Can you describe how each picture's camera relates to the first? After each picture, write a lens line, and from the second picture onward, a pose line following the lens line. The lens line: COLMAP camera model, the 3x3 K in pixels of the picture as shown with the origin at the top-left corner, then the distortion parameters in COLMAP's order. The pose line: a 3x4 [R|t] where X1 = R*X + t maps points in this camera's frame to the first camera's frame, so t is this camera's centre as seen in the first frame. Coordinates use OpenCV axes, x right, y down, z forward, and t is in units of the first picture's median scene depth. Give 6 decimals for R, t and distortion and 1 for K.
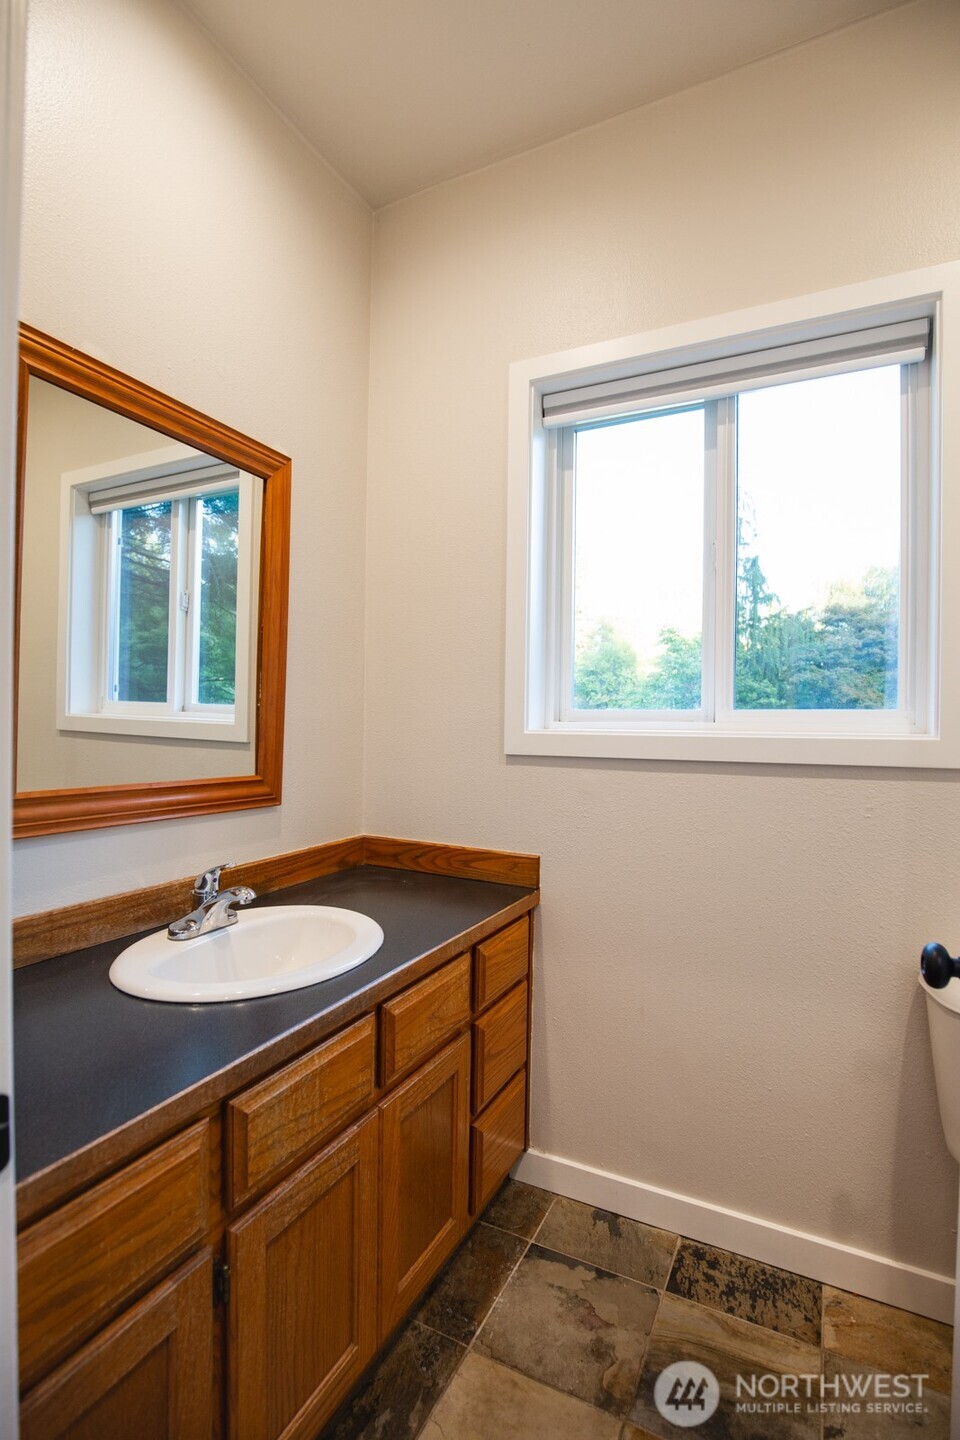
lens RADIAL K [[706.0, 0, 485.4], [0, 706.0, 720.8], [0, 0, 1]] dist [-0.031070, 0.002671]
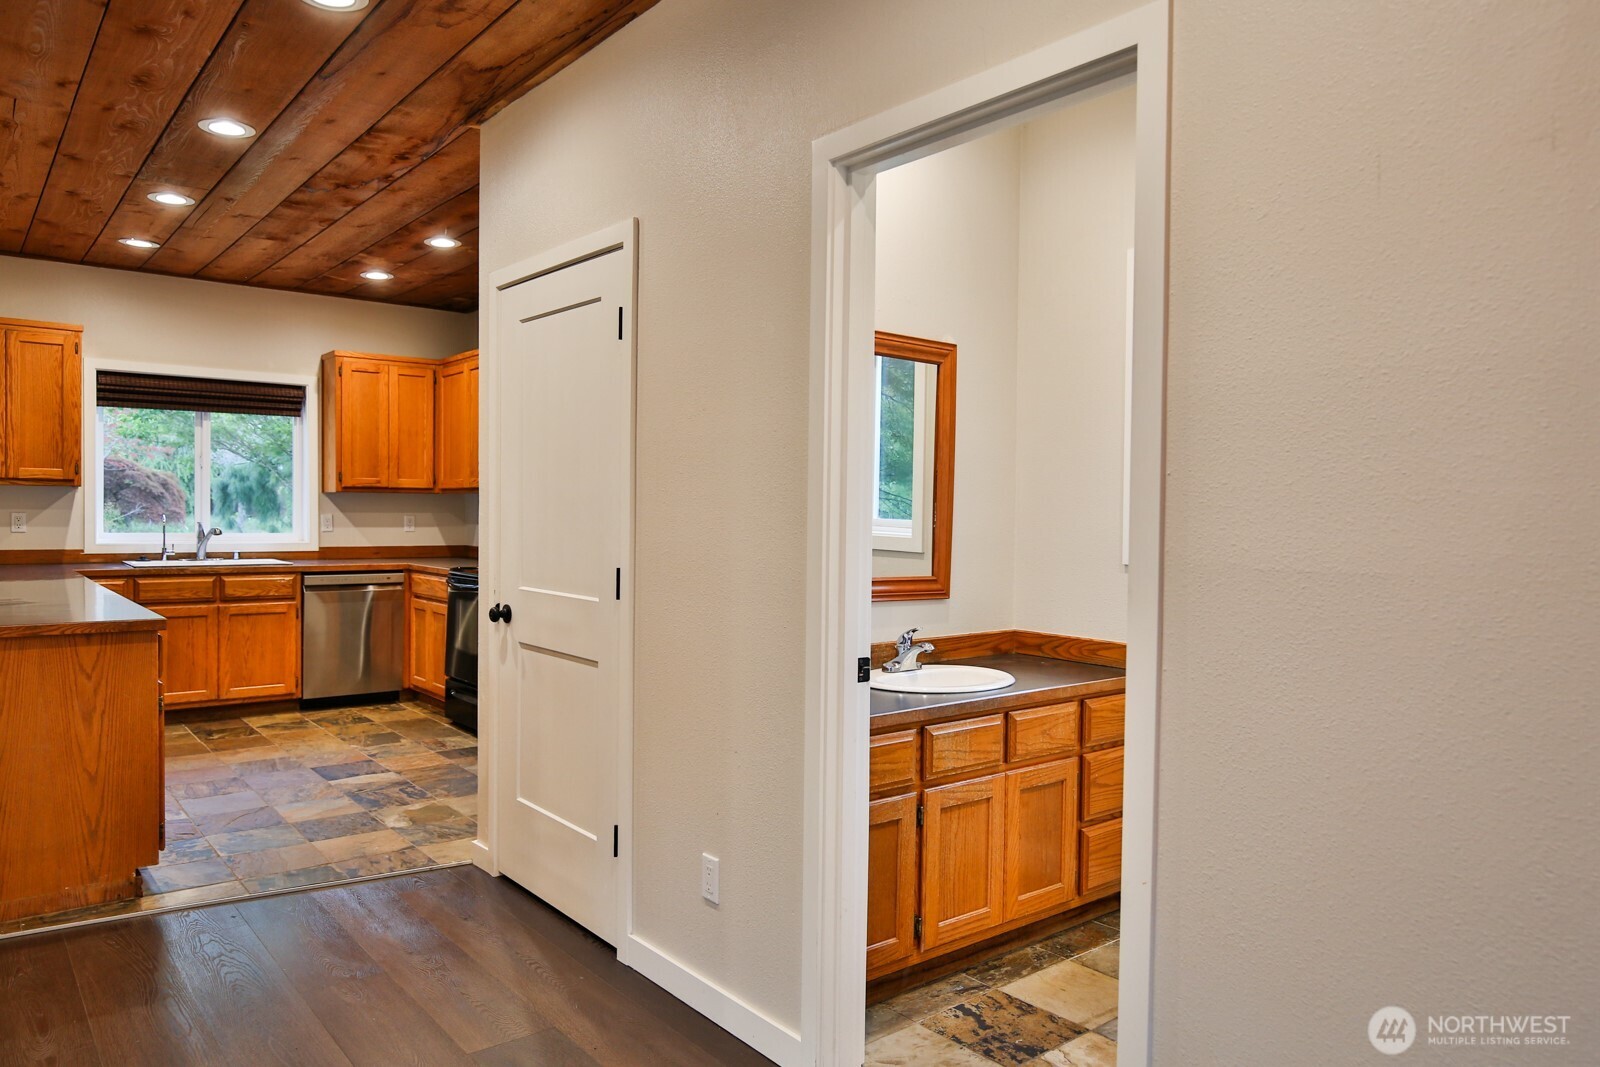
lens RADIAL K [[1065.6, 0, 796.5], [0, 1065.6, 542.4], [0, 0, 1]] dist [-0.019539, 0.002307]
pose [[0.912908, 0.009210, -0.408061, 0.325239], [-0.000164, 0.999754, 0.022197, -0.040979], [0.408165, -0.020196, 0.912685, -1.161440]]
